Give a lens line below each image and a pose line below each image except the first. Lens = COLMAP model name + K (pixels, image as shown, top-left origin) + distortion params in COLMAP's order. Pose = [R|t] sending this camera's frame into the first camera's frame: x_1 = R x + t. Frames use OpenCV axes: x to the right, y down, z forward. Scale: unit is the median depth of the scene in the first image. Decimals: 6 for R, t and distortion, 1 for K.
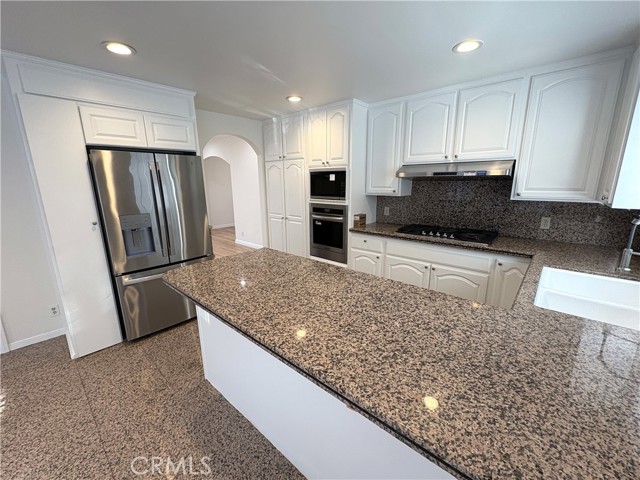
lens RADIAL K [[266.3, 0, 319.4], [0, 266.3, 238.8], [0, 0, 1]] dist [-0.000648, 0.000574]
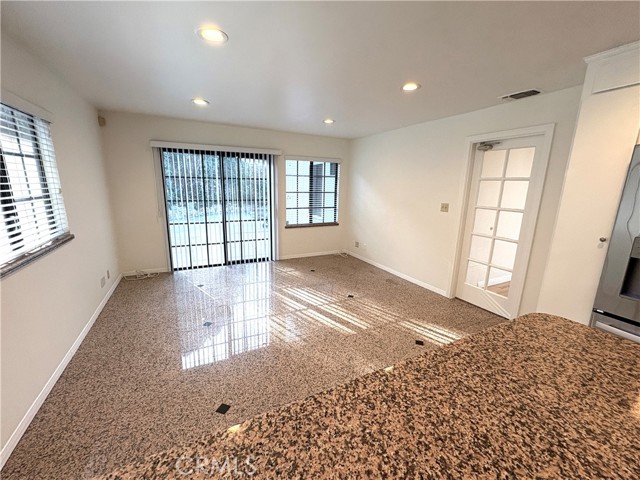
lens RADIAL K [[266.3, 0, 319.0], [0, 266.3, 240.2], [0, 0, 1]] dist [-0.000648, 0.000574]
pose [[-0.358055, 0.195768, -0.912947, 0.162043], [-0.220592, 0.932356, 0.286445, -0.083297], [0.907268, 0.303952, -0.290650, 0.402437]]
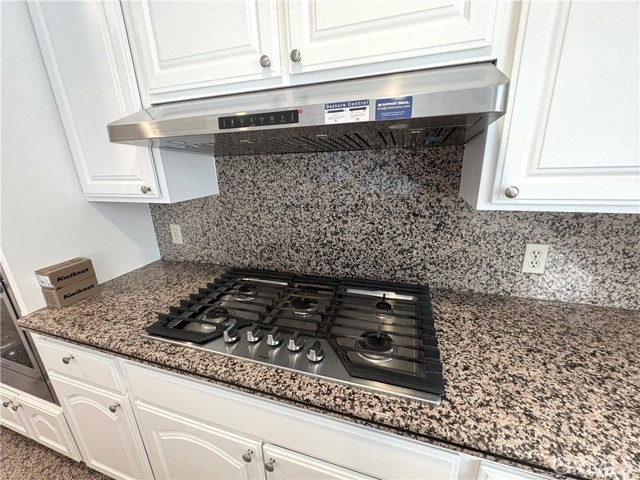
lens RADIAL K [[266.3, 0, 319.8], [0, 266.3, 241.0], [0, 0, 1]] dist [-0.000648, 0.000574]
pose [[0.917086, -0.142564, 0.372330, 0.407715], [0.113260, 0.988566, 0.099550, -0.148516], [-0.382265, -0.049125, 0.922746, 0.730312]]
